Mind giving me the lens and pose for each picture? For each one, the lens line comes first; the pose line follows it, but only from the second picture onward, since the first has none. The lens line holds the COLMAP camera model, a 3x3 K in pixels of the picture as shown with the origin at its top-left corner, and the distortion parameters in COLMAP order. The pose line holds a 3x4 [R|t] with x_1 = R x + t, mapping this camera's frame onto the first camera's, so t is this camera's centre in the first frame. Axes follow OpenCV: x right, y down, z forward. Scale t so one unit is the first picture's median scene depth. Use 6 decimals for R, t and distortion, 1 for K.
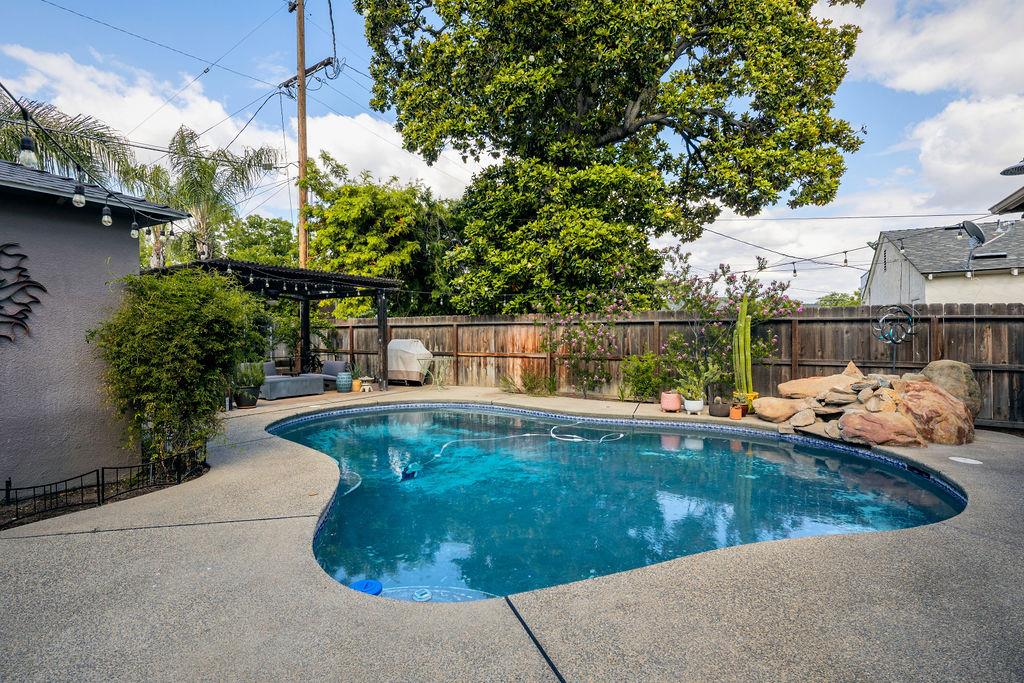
lens RADIAL K [[494.6, 0, 507.3], [0, 494.6, 338.6], [0, 0, 1]] dist [0.003461, -0.003534]
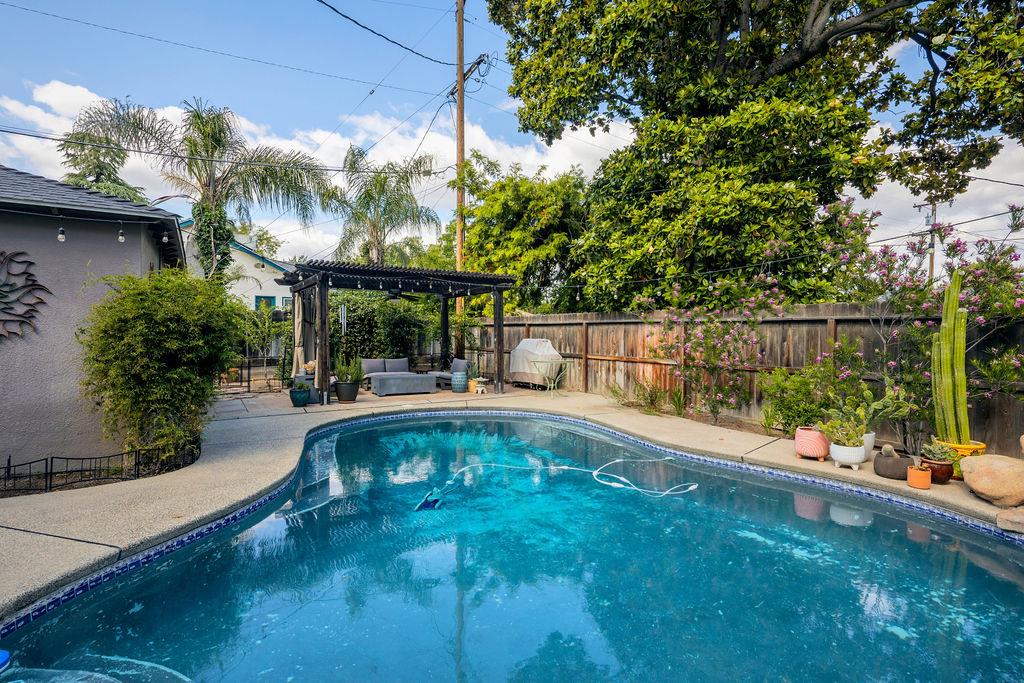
lens RADIAL K [[494.6, 0, 506.5], [0, 494.6, 338.0], [0, 0, 1]] dist [0.003461, -0.003534]
pose [[0.892617, 0.015356, -0.450554, 0.200853], [-0.014236, 0.999881, 0.005876, -0.005855], [0.450591, 0.001169, 0.892730, 0.184778]]
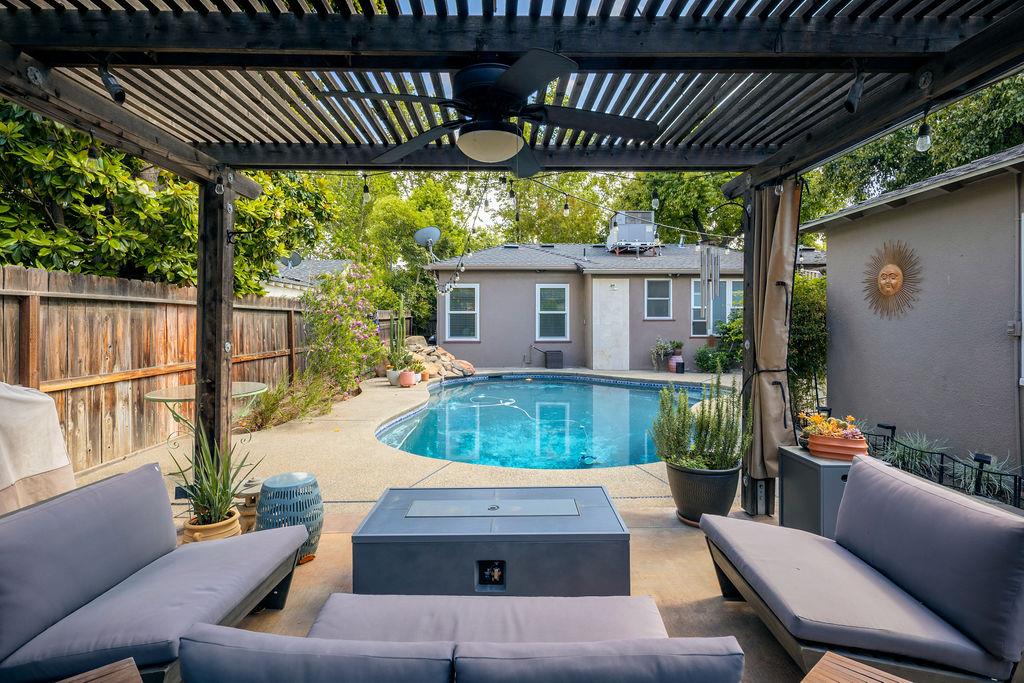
lens RADIAL K [[494.6, 0, 507.8], [0, 494.6, 322.3], [0, 0, 1]] dist [0.003461, -0.003534]
pose [[-0.538468, 0.004269, 0.842635, -0.635538], [0.016368, 0.999851, 0.005394, -0.010517], [-0.842487, 0.016697, -0.538458, 1.102811]]
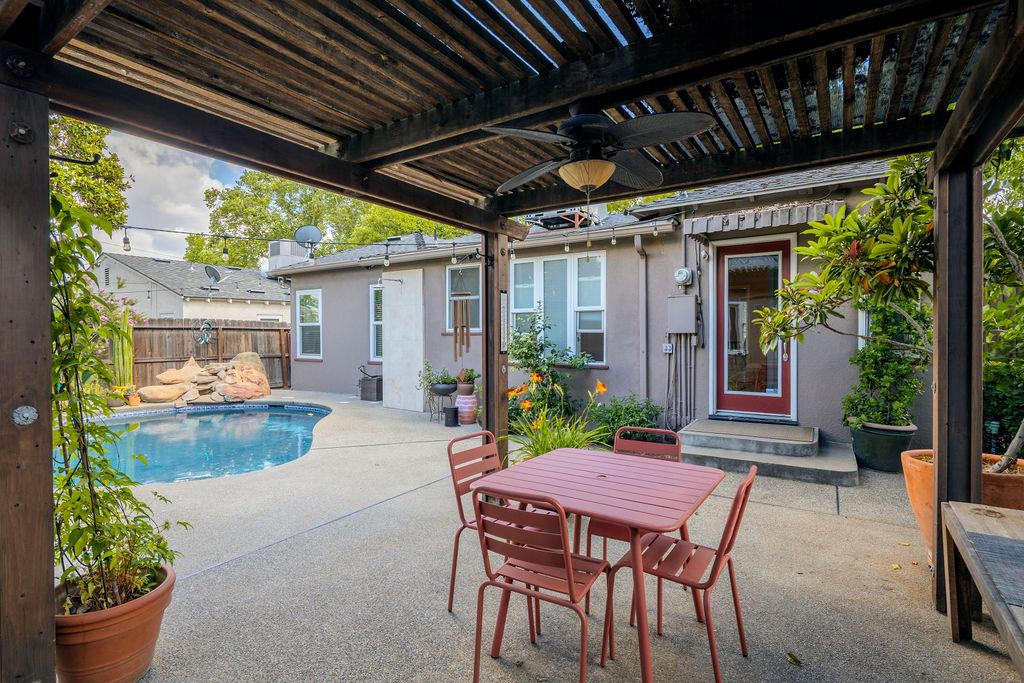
lens RADIAL K [[494.6, 0, 509.7], [0, 494.6, 339.3], [0, 0, 1]] dist [0.003461, -0.003534]
pose [[0.035358, -0.007694, 0.999345, -0.536548], [0.019308, 0.999789, 0.007014, 0.001964], [-0.999188, 0.019047, 0.035499, -0.005440]]
